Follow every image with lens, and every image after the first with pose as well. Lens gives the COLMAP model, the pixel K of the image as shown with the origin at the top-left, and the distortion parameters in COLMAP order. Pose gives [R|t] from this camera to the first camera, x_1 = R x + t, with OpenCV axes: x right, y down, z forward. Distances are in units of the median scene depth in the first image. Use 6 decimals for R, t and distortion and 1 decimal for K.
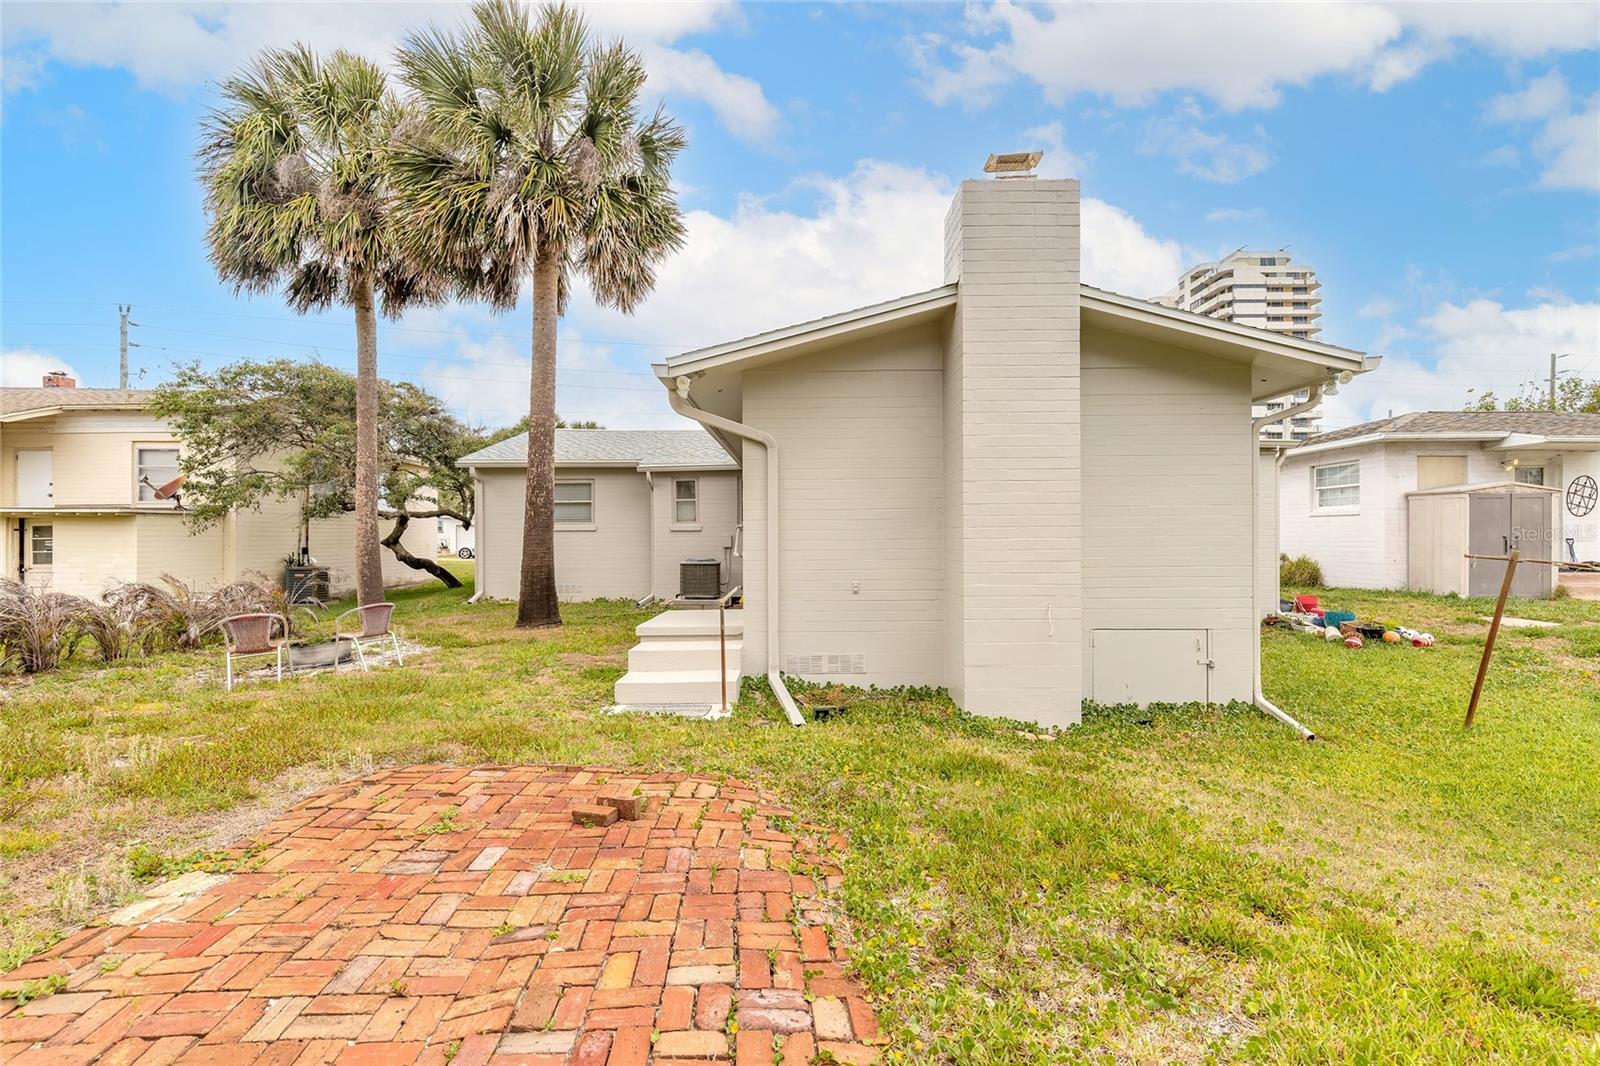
lens RADIAL K [[724.3, 0, 795.6], [0, 724.3, 536.9], [0, 0, 1]] dist [0.012014, -0.001132]
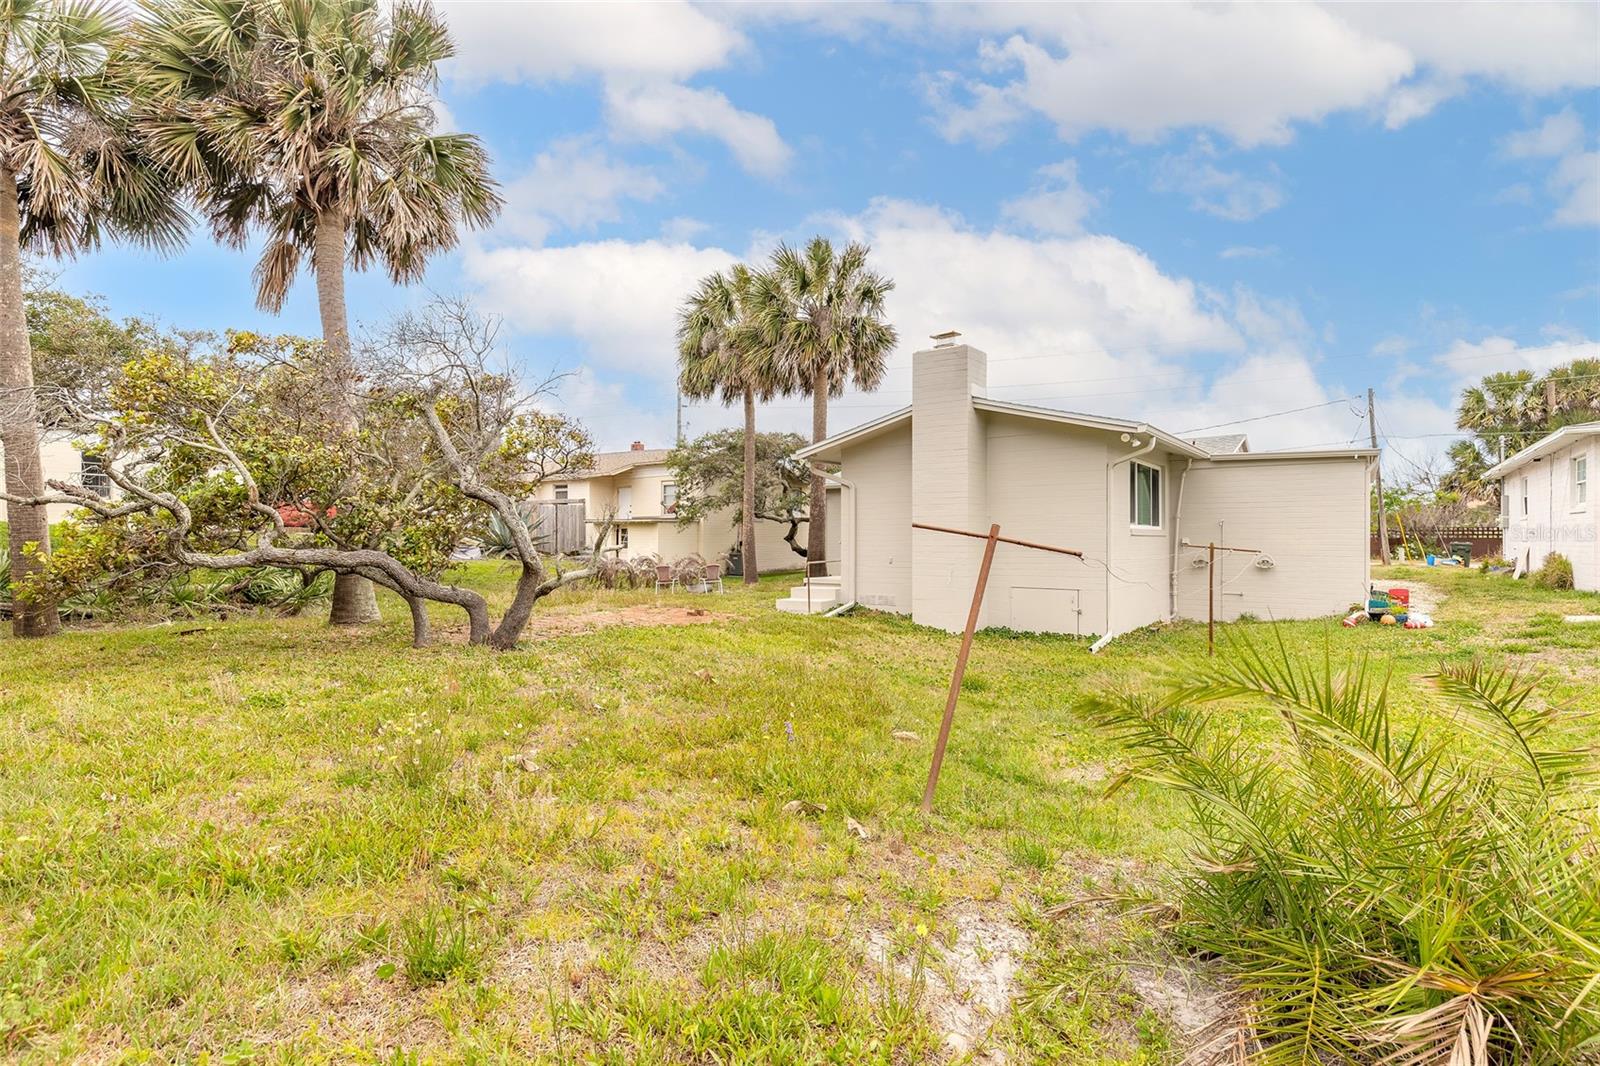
lens RADIAL K [[798.4, 0, 800.0], [0, 798.4, 533.0], [0, 0, 1]] dist [0.001153, 0.000160]
pose [[0.810368, 0.000933, -0.585921, 0.555227], [-0.003868, 0.999985, -0.003757, 0.003230], [0.585909, 0.005311, 0.810360, -0.416782]]
